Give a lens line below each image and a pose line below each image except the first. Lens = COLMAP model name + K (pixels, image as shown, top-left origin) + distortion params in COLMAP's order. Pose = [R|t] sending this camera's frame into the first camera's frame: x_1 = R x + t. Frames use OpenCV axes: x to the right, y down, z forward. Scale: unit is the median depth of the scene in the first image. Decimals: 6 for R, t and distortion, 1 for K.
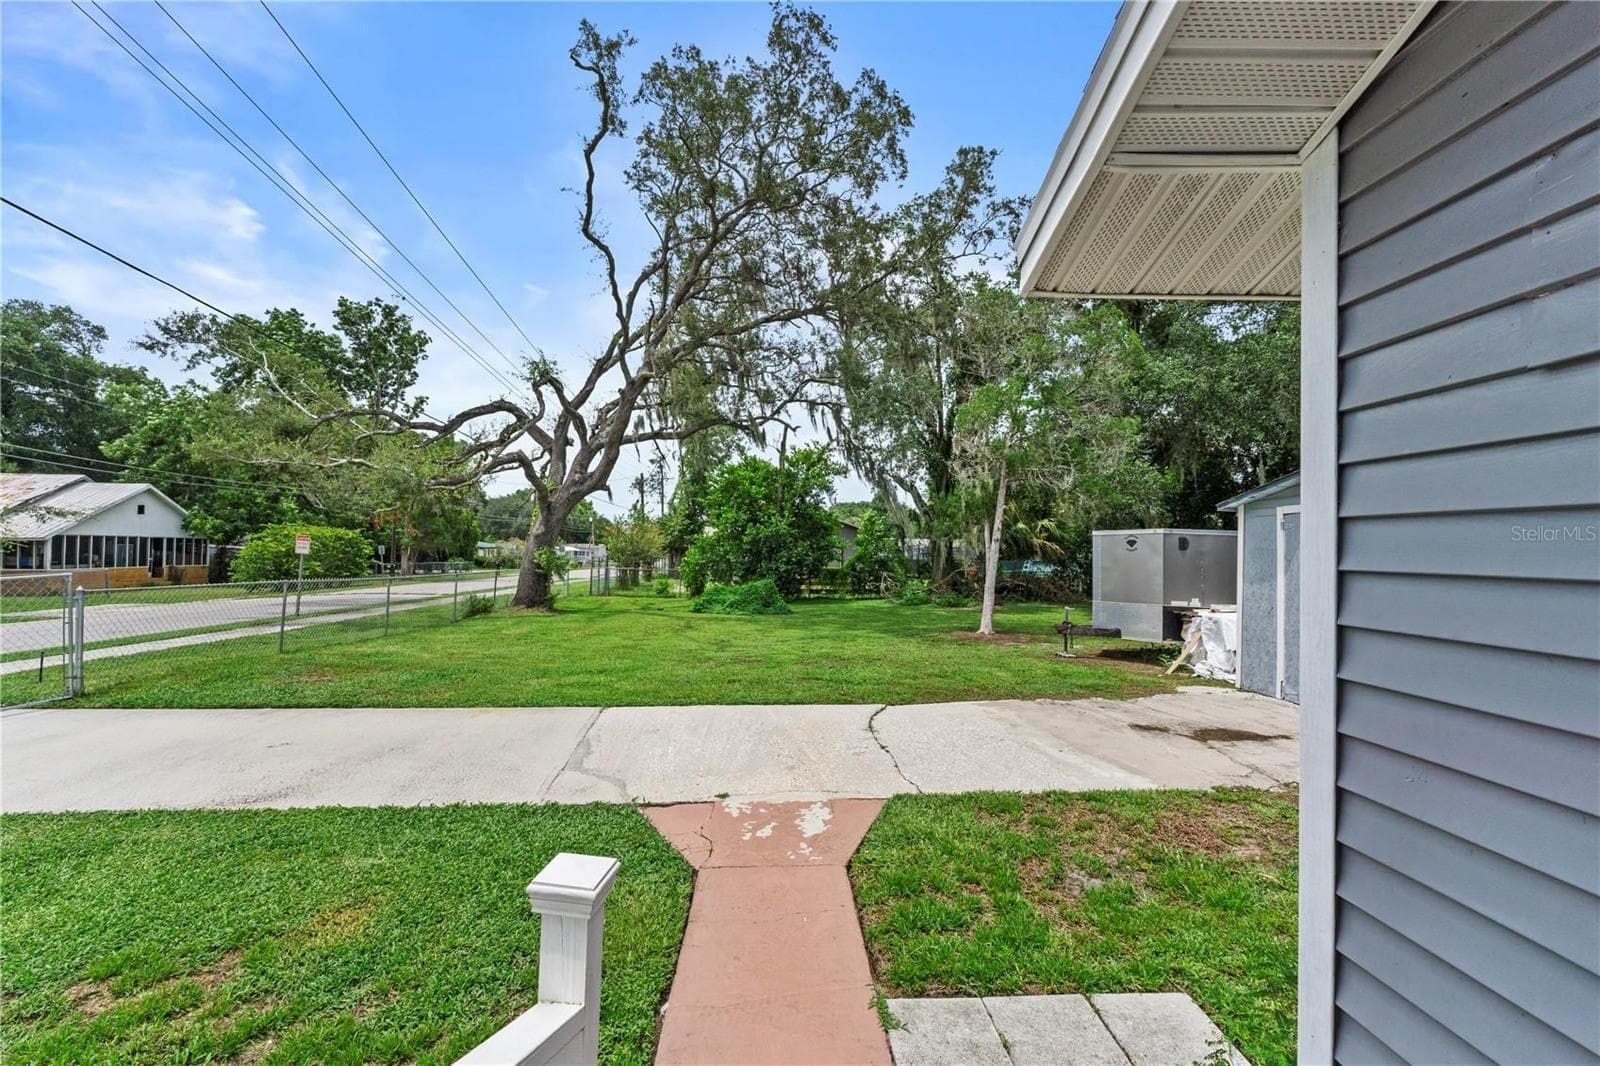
lens RADIAL K [[686.6, 0, 792.1], [0, 686.6, 530.0], [0, 0, 1]] dist [-0.015735, -0.000204]
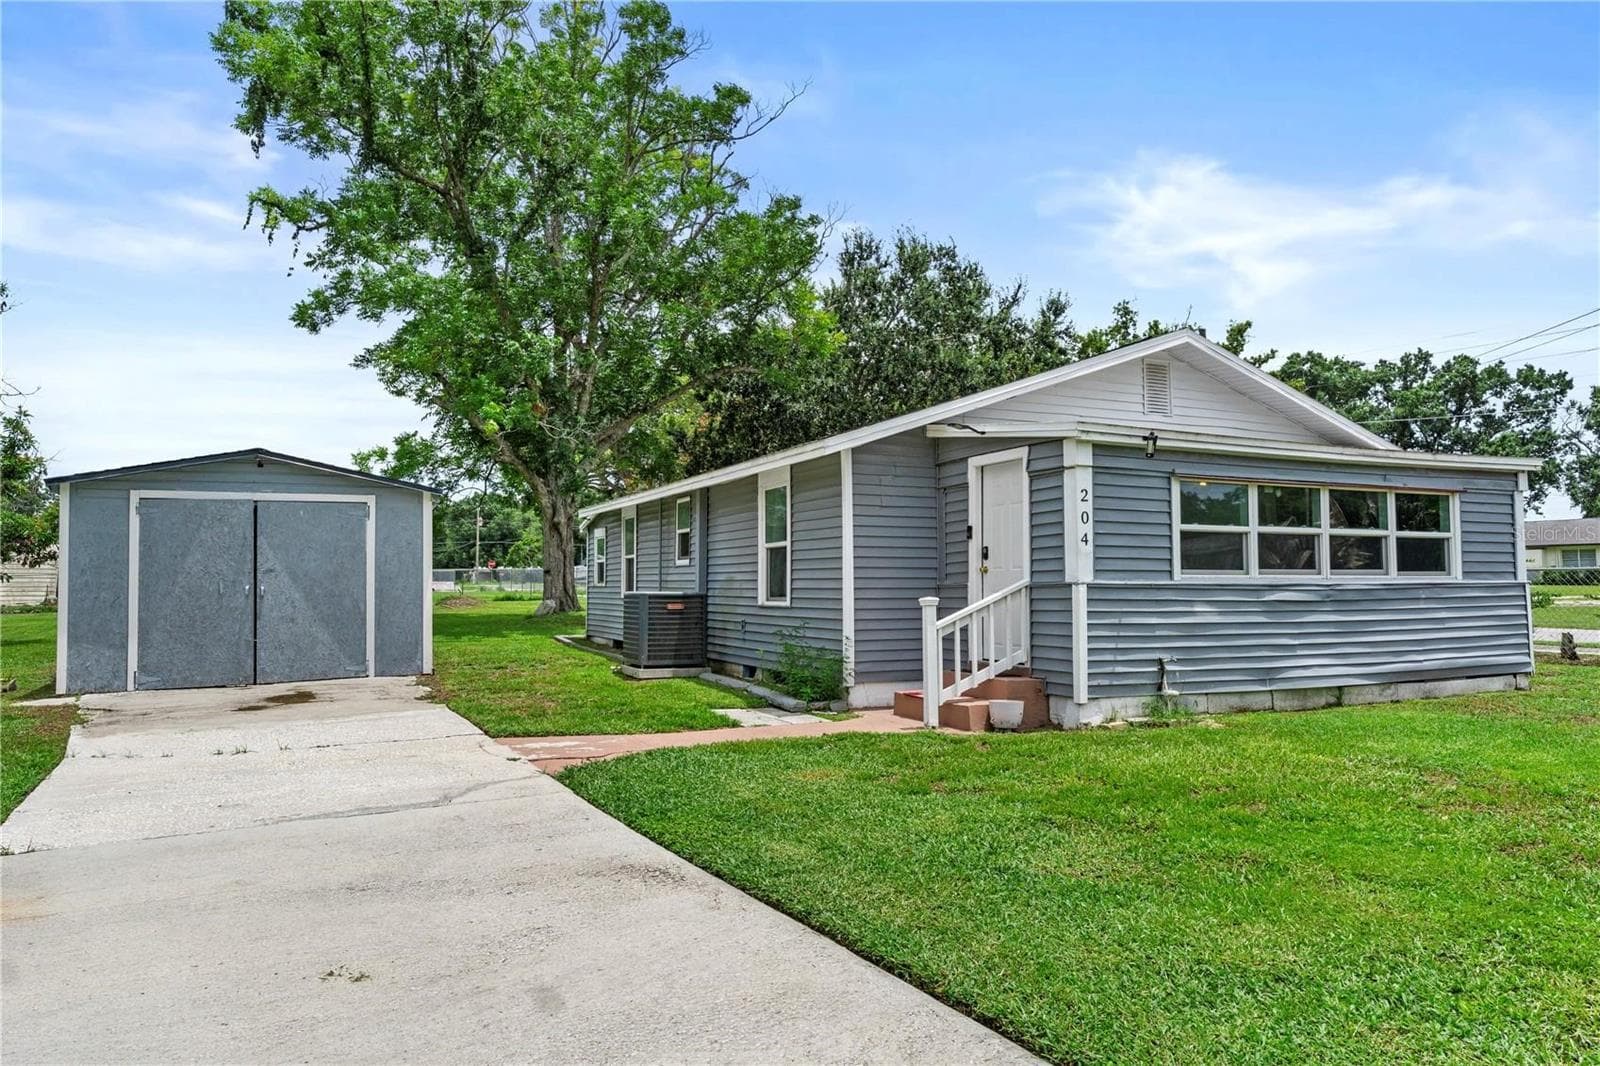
lens RADIAL K [[1046.3, 0, 791.7], [0, 1046.3, 543.9], [0, 0, 1]] dist [-0.021893, 0.021446]
pose [[-0.399674, 0.019557, 0.916449, -0.319280], [-0.029762, 0.998968, -0.034298, 0.020658], [-0.916174, -0.040983, -0.398679, 0.237943]]
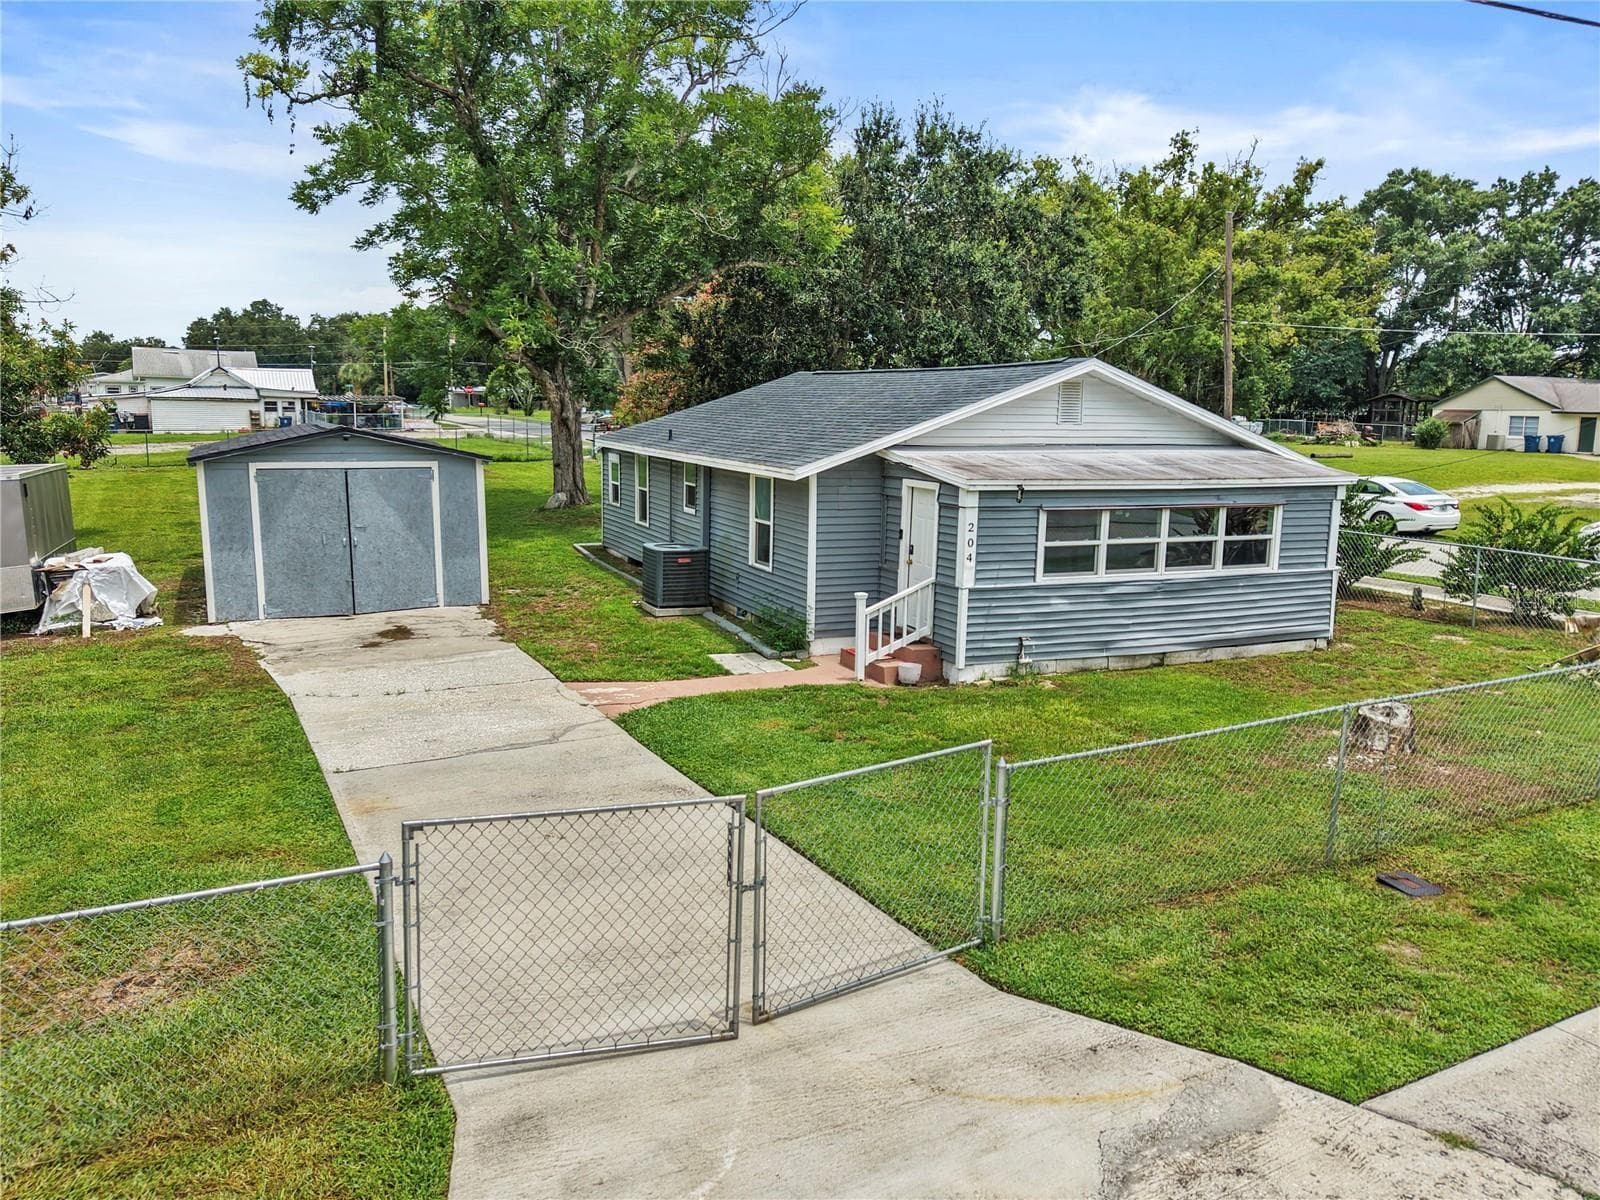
lens RADIAL K [[1208.8, 0, 806.8], [0, 1208.8, 600.3], [0, 0, 1]] dist [0.027072, -0.027489]
pose [[-0.395082, -0.173062, 0.902197, -0.529782], [-0.053368, 0.984760, 0.165529, -0.064882], [-0.917094, 0.017249, -0.398297, 0.311210]]
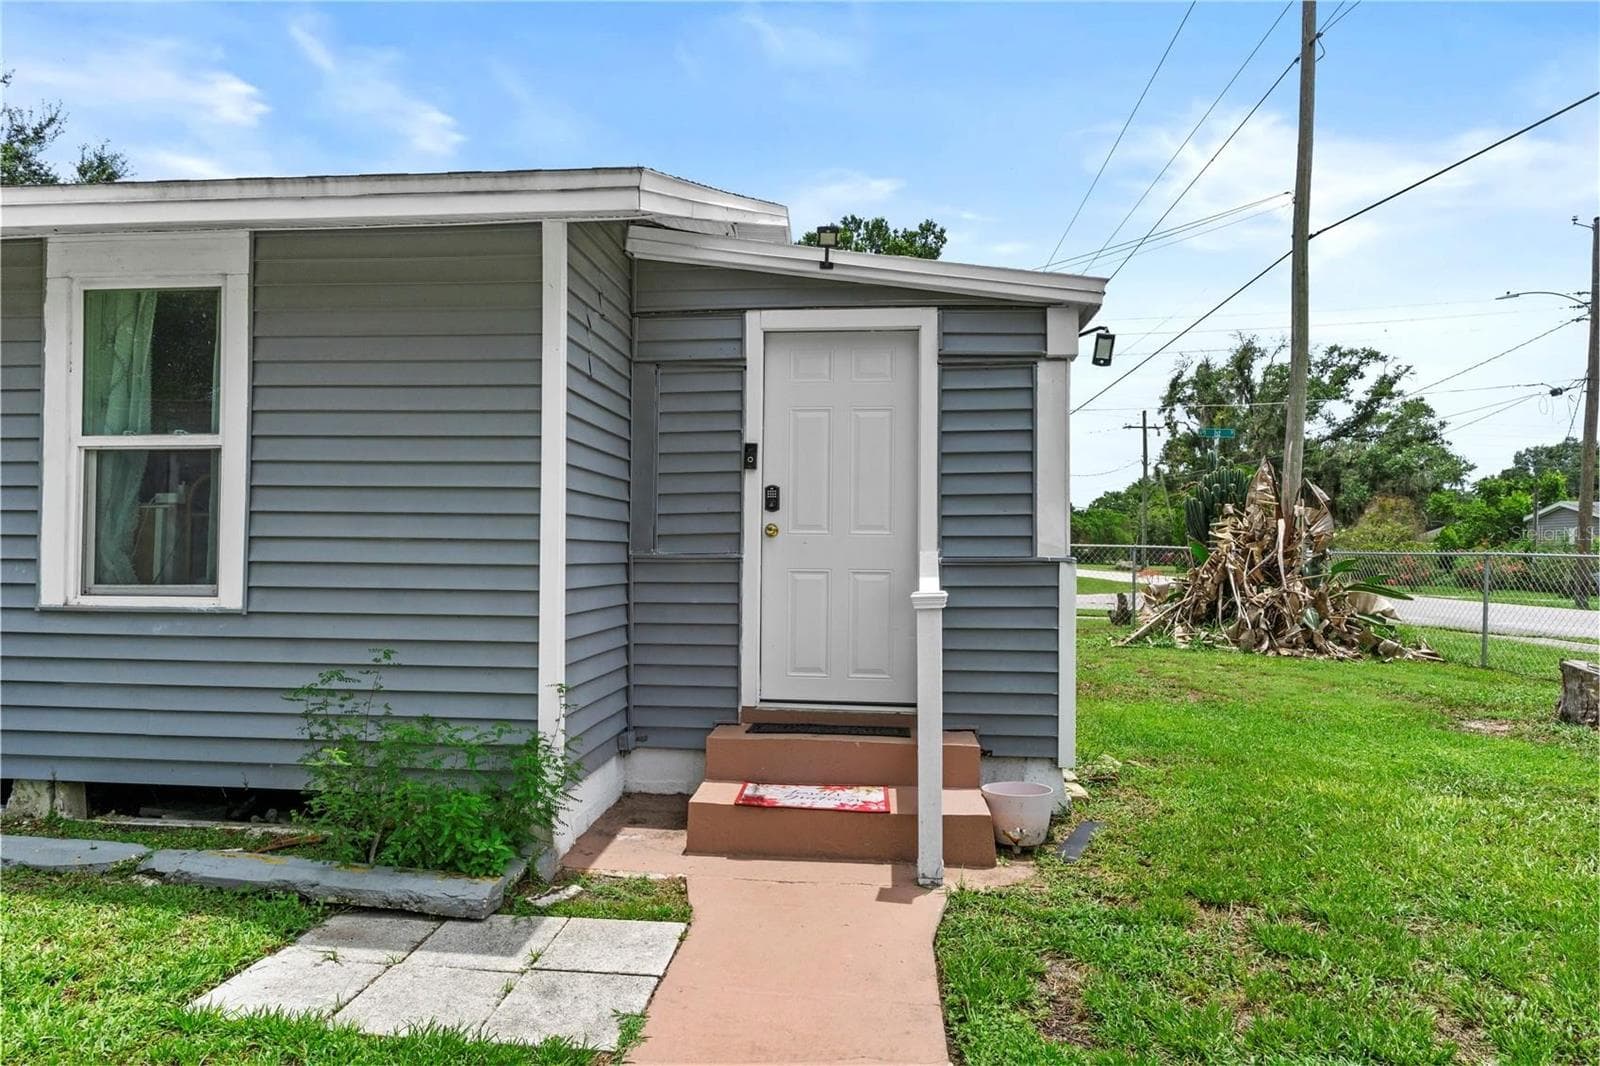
lens RADIAL K [[951.1, 0, 790.7], [0, 951.1, 542.8], [0, 0, 1]] dist [-0.000030, 0.000196]
pose [[-0.992452, -0.027792, 0.119444, -0.018220], [-0.032553, 0.998744, -0.038094, 0.024184], [-0.118235, -0.041694, -0.992110, 0.200688]]
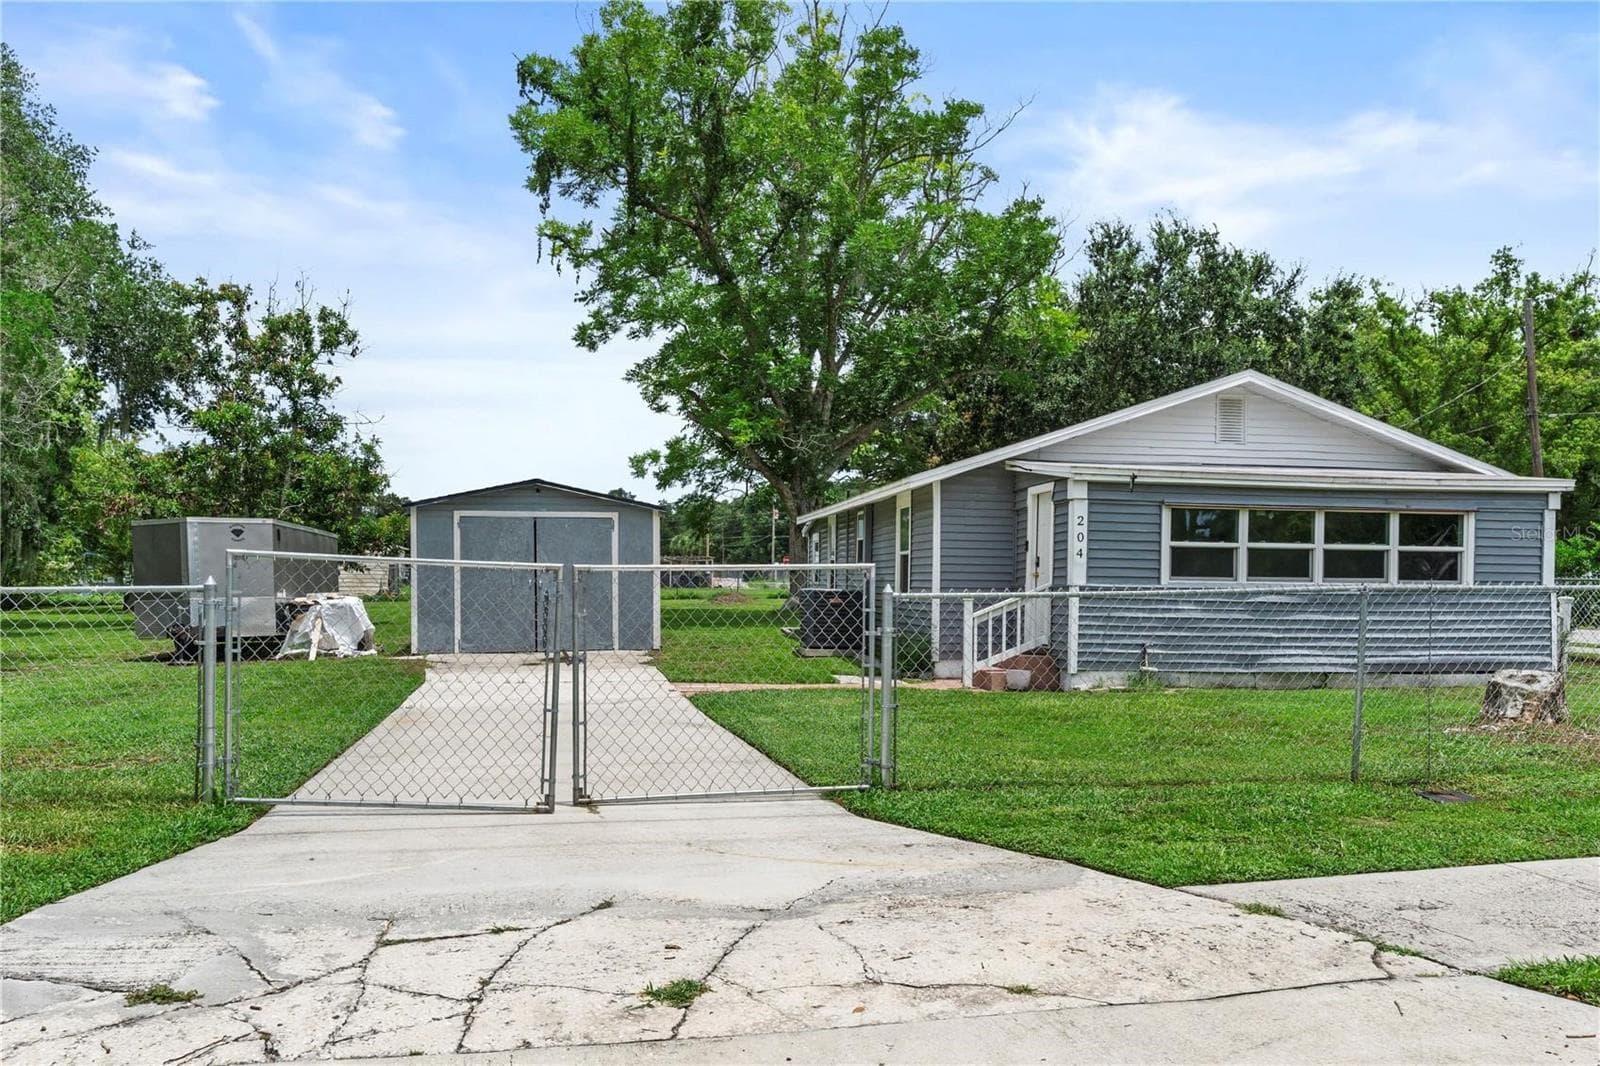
lens RADIAL K [[1229.2, 0, 788.8], [0, 1229.2, 584.8], [0, 0, 1]] dist [-0.040556, 0.057098]
pose [[-0.122353, -0.019982, 0.992285, -0.566488], [-0.040667, 0.999059, 0.015104, 0.015657], [-0.991653, -0.038505, -0.123050, 0.209038]]
